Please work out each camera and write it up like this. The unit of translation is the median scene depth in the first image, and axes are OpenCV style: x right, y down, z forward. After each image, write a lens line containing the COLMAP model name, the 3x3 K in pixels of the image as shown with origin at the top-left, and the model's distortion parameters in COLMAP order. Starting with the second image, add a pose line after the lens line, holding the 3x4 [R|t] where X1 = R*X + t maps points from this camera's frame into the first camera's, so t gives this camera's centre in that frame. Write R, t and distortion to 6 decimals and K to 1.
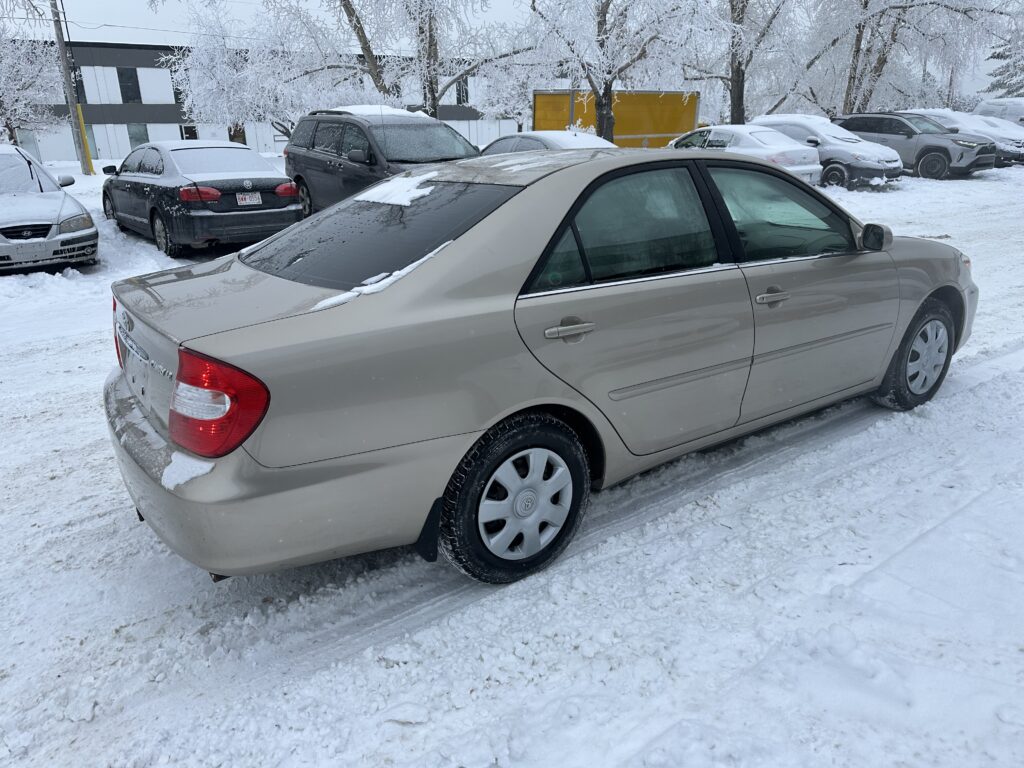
lens RADIAL K [[723.0, 0, 512.0], [0, 723.0, 384.0], [0, 0, 1]] dist [0.077280, -0.076708]
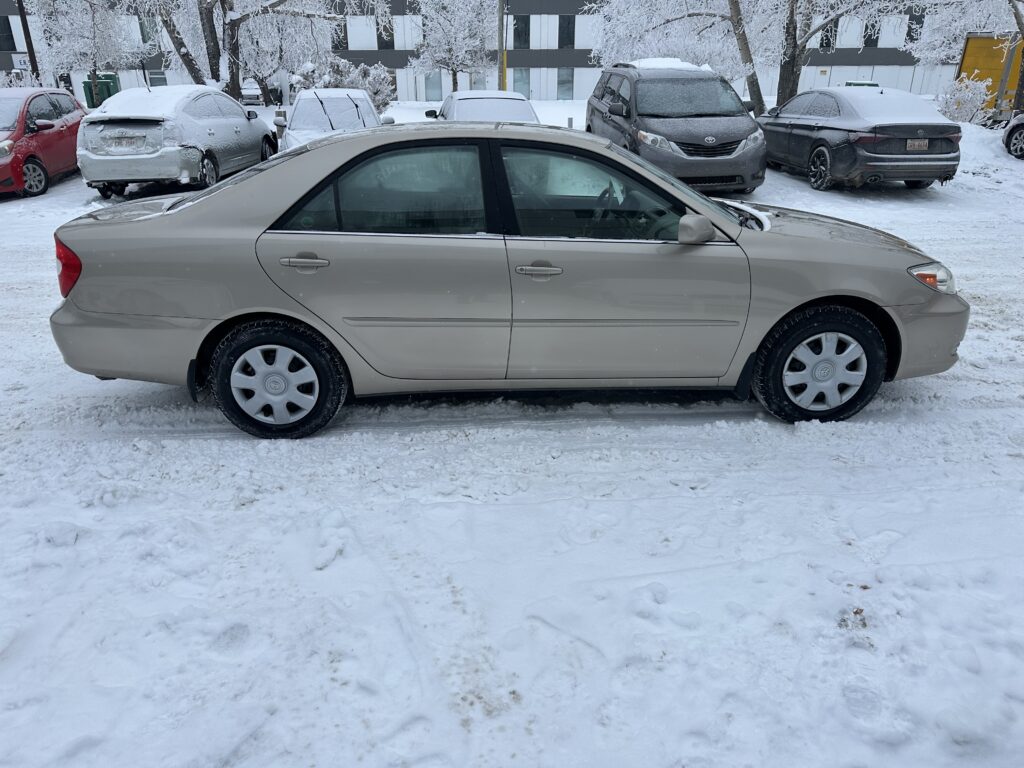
lens RADIAL K [[723.0, 0, 512.0], [0, 723.0, 384.0], [0, 0, 1]] dist [0.077280, -0.076708]
pose [[0.848843, 0.225941, -0.477929, 0.845850], [-0.193365, 0.974116, 0.117082, -0.067734], [0.492012, -0.006970, 0.870561, 0.014532]]
